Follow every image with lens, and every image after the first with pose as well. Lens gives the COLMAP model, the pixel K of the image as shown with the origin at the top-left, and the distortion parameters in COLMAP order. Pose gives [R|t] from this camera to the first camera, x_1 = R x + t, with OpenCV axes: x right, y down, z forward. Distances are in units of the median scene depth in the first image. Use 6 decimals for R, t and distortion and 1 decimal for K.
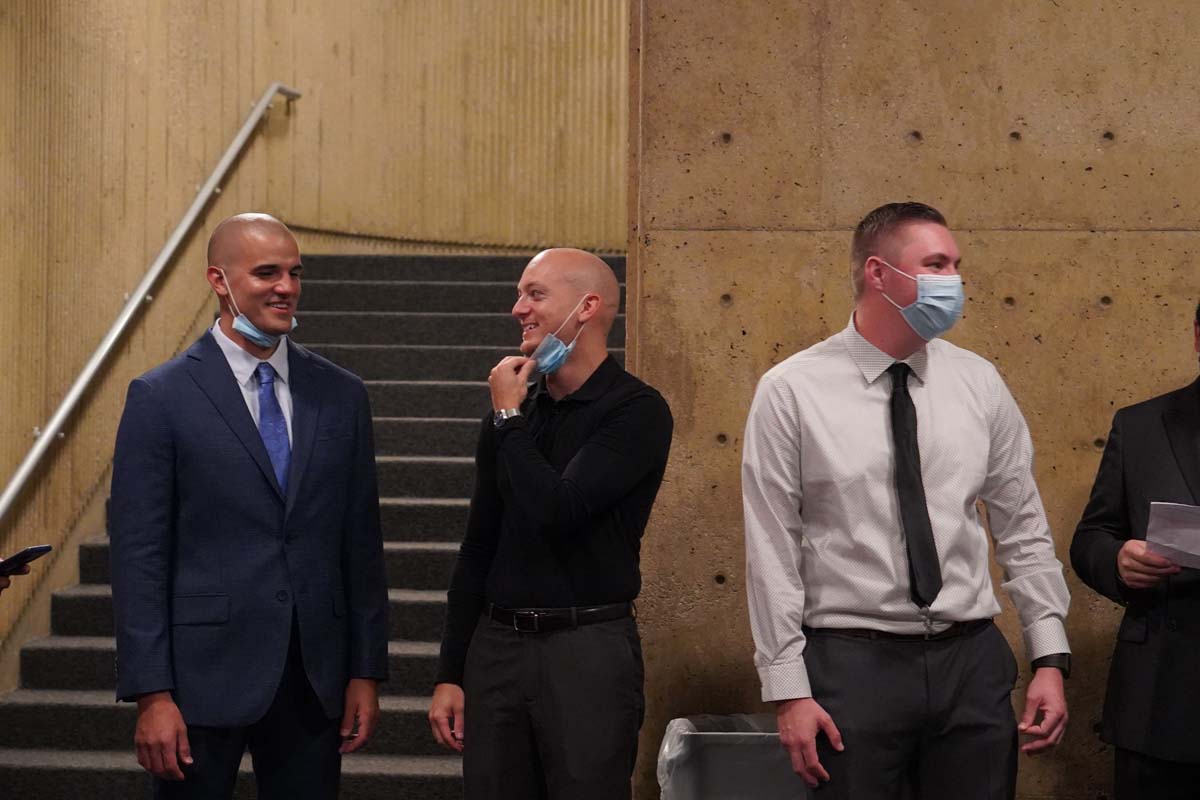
lens RADIAL K [[2623.0, 0, 600.1], [0, 2623.0, 396.6], [0, 0, 1]] dist [0.103603, 0.000000]
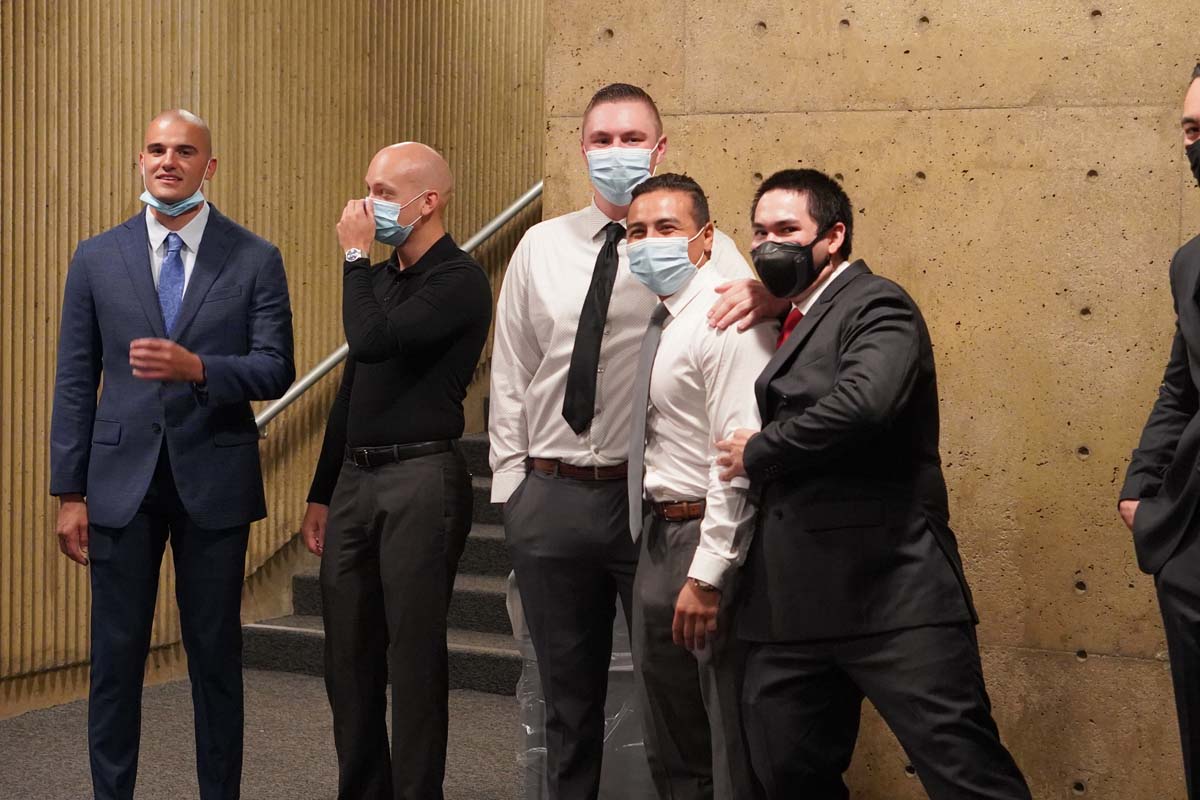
lens RADIAL K [[2623.0, 0, 599.2], [0, 2623.0, 403.3], [0, 0, 1]] dist [0.103603, 0.000000]
pose [[0.901725, 0.028038, -0.431400, 0.535887], [-0.010111, 0.998989, 0.043794, 0.010227], [0.432192, -0.035128, 0.901097, -0.018466]]
